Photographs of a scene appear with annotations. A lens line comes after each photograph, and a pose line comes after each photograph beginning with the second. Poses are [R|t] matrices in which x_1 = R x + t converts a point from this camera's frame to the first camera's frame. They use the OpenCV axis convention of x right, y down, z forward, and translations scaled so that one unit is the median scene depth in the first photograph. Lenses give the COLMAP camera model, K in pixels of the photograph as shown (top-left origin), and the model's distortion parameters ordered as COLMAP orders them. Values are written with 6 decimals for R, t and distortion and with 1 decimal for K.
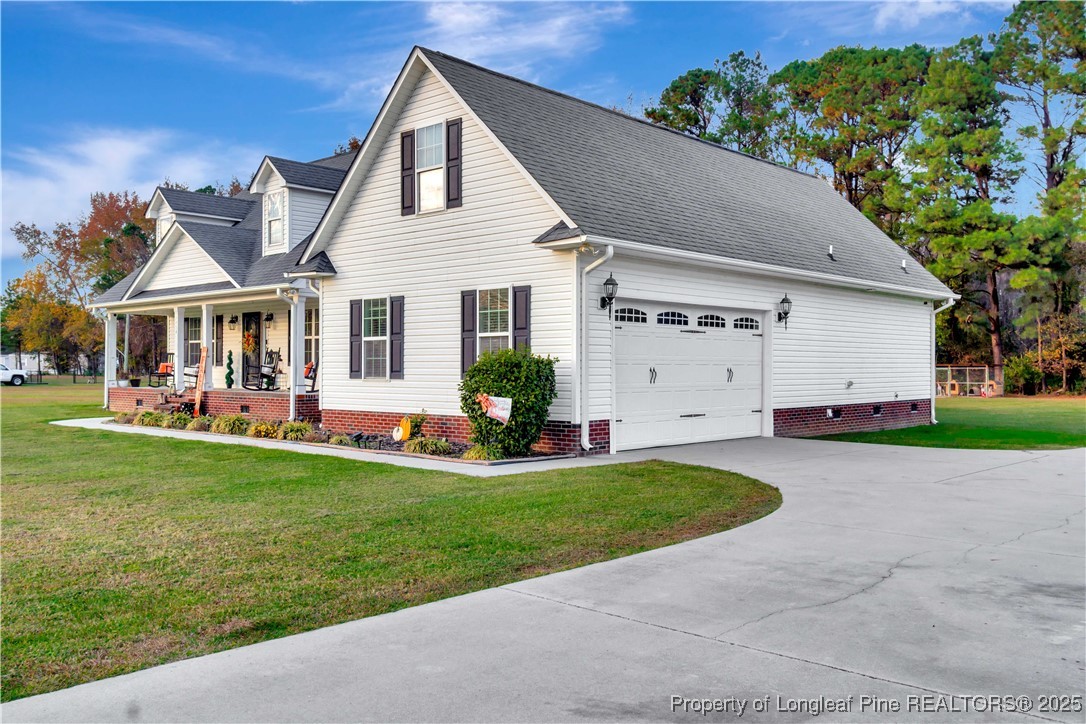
lens RADIAL K [[926.5, 0, 543.0], [0, 926.5, 362.0], [0, 0, 1]] dist [-0.000054, 0.001709]
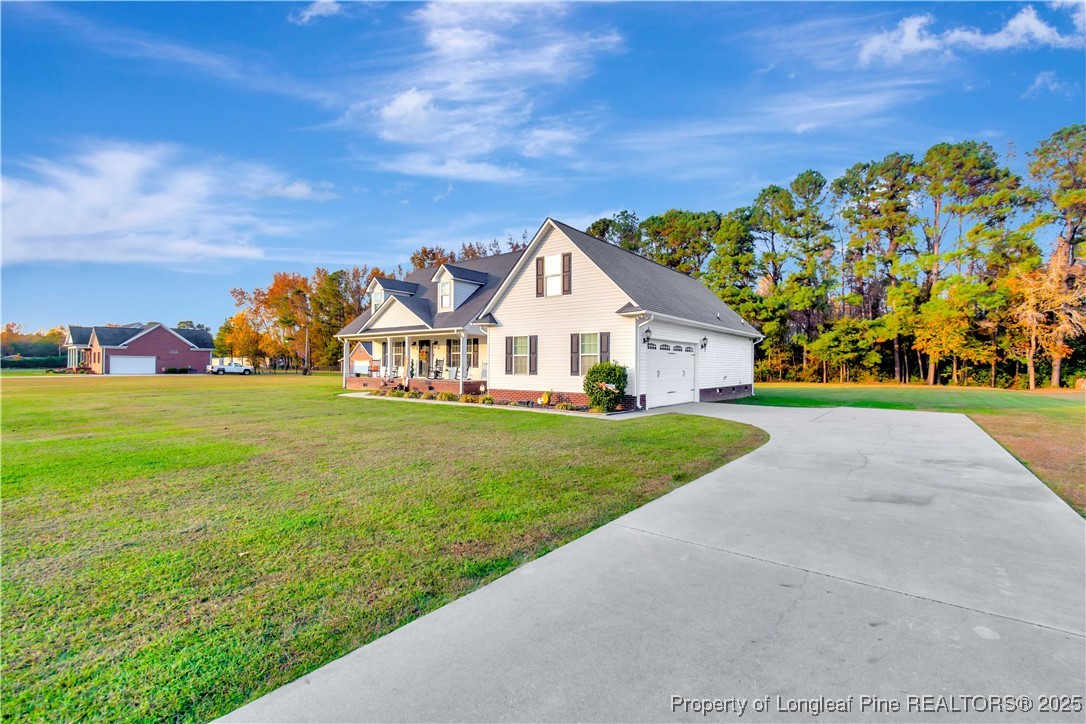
lens RADIAL K [[477.5, 0, 543.0], [0, 477.5, 362.0], [0, 0, 1]] dist [-0.000148, -0.000019]
pose [[0.996130, 0.006254, 0.087672, -0.216032], [-0.006084, 0.999979, -0.002205, -0.007855], [-0.087684, 0.001663, 0.996147, -0.074364]]
